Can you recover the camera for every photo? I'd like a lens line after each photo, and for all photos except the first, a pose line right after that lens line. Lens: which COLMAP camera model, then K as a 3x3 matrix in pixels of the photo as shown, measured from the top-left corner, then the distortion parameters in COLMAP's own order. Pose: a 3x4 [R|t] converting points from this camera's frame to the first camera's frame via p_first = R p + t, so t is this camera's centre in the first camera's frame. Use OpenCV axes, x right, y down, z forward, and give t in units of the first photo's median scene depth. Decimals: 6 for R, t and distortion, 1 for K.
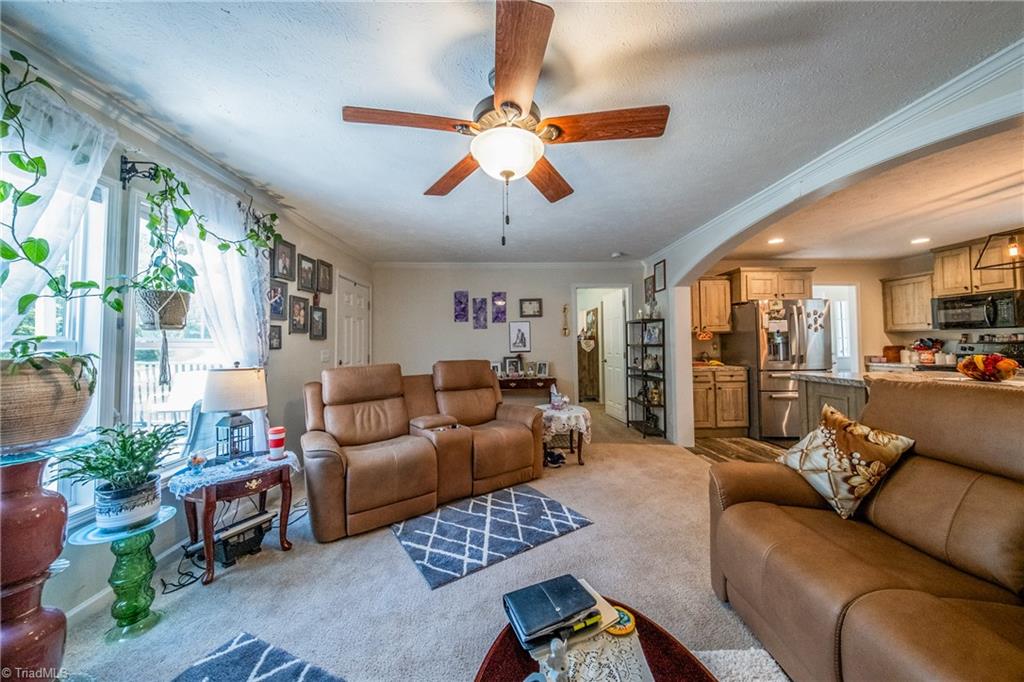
lens RADIAL K [[347.7, 0, 510.6], [0, 347.7, 332.7], [0, 0, 1]] dist [0.023798, -0.014645]
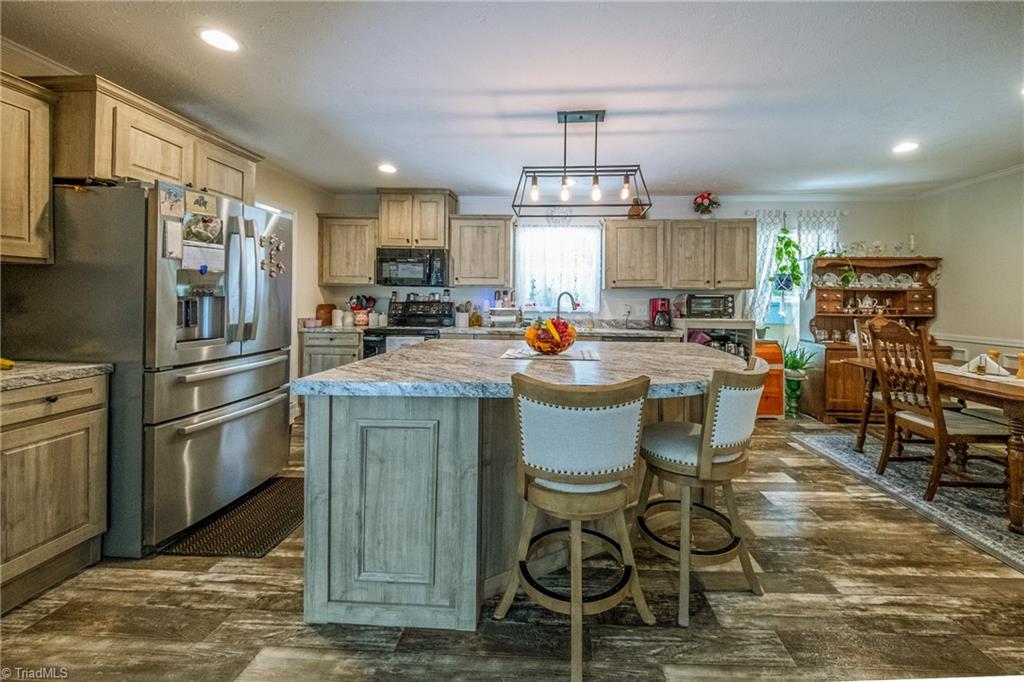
lens RADIAL K [[388.2, 0, 548.2], [0, 388.2, 302.1], [0, 0, 1]] dist [0.000903, -0.004362]
pose [[0.047636, 0.007407, 0.998837, 0.449355], [-0.042925, 0.999064, -0.005361, 0.027717], [-0.997942, -0.042619, 0.047909, 0.787621]]
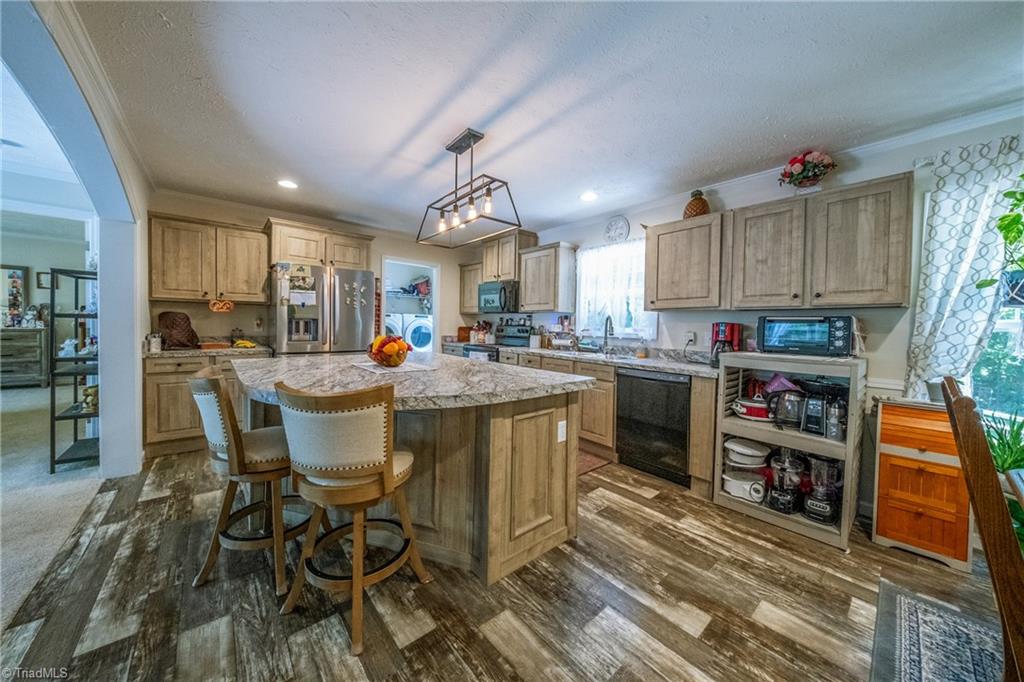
lens RADIAL K [[347.0, 0, 515.1], [0, 347.0, 334.5], [0, 0, 1]] dist [0.000356, -0.003265]
pose [[0.767903, 0.008984, 0.640503, 0.866095], [-0.050438, 0.997645, 0.046477, 0.005204], [-0.638578, -0.067996, 0.766548, 0.113270]]
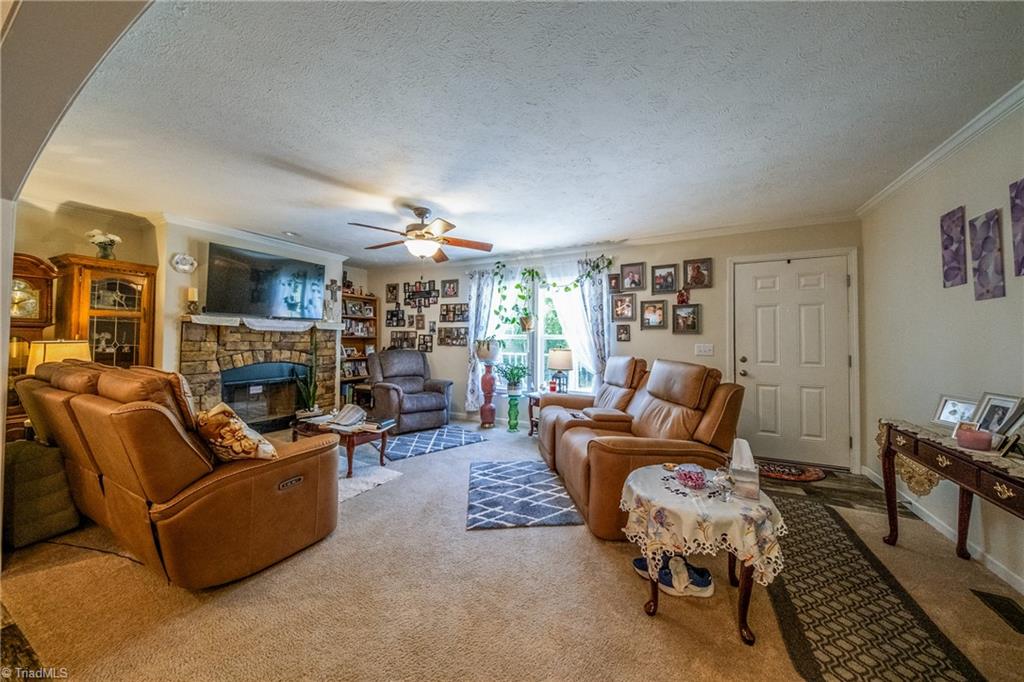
lens RADIAL K [[344.3, 0, 505.6], [0, 344.3, 333.4], [0, 0, 1]] dist [0.010559, -0.010506]
pose [[-0.495884, -0.009751, -0.868334, 0.754454], [0.023933, 0.999404, -0.024891, 0.035713], [0.868059, -0.033125, -0.495355, 1.193378]]
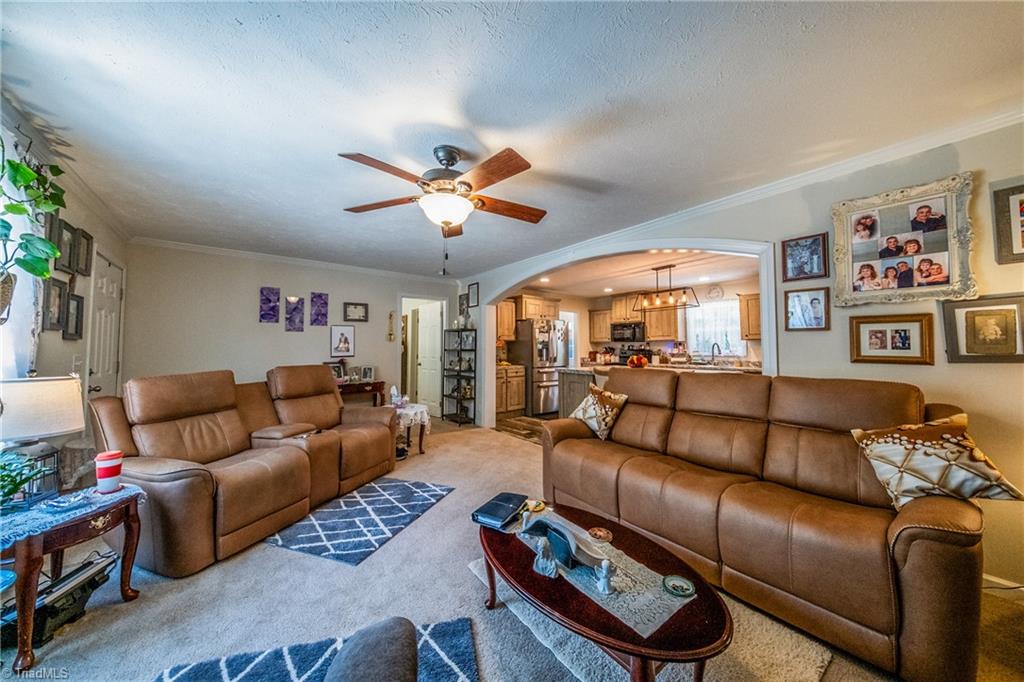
lens RADIAL K [[347.7, 0, 510.6], [0, 347.7, 332.7], [0, 0, 1]] dist [0.023798, -0.014645]
pose [[0.802701, 0.034300, 0.595394, -0.292086], [-0.025400, 0.999405, -0.023330, -0.001311], [-0.595840, 0.003604, 0.803095, -0.114312]]
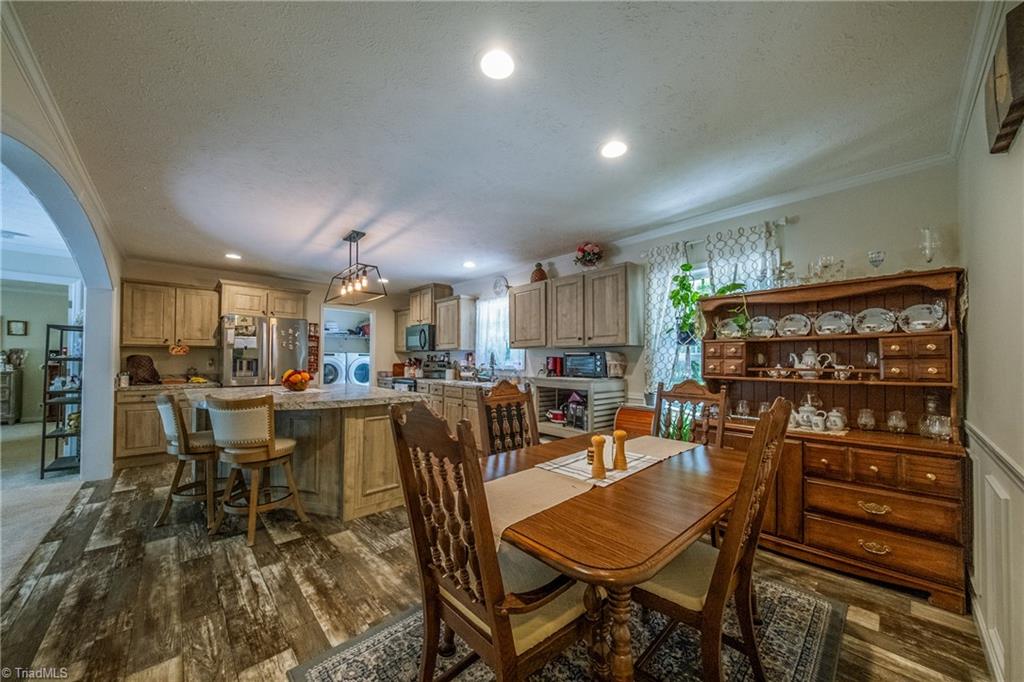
lens RADIAL K [[362.5, 0, 520.3], [0, 362.5, 351.5], [0, 0, 1]] dist [0.001971, -0.004965]
pose [[0.733612, 0.030343, 0.678891, 0.874925], [-0.034513, 0.999377, -0.007372, -0.016588], [-0.678692, -0.018023, 0.734202, -0.414331]]
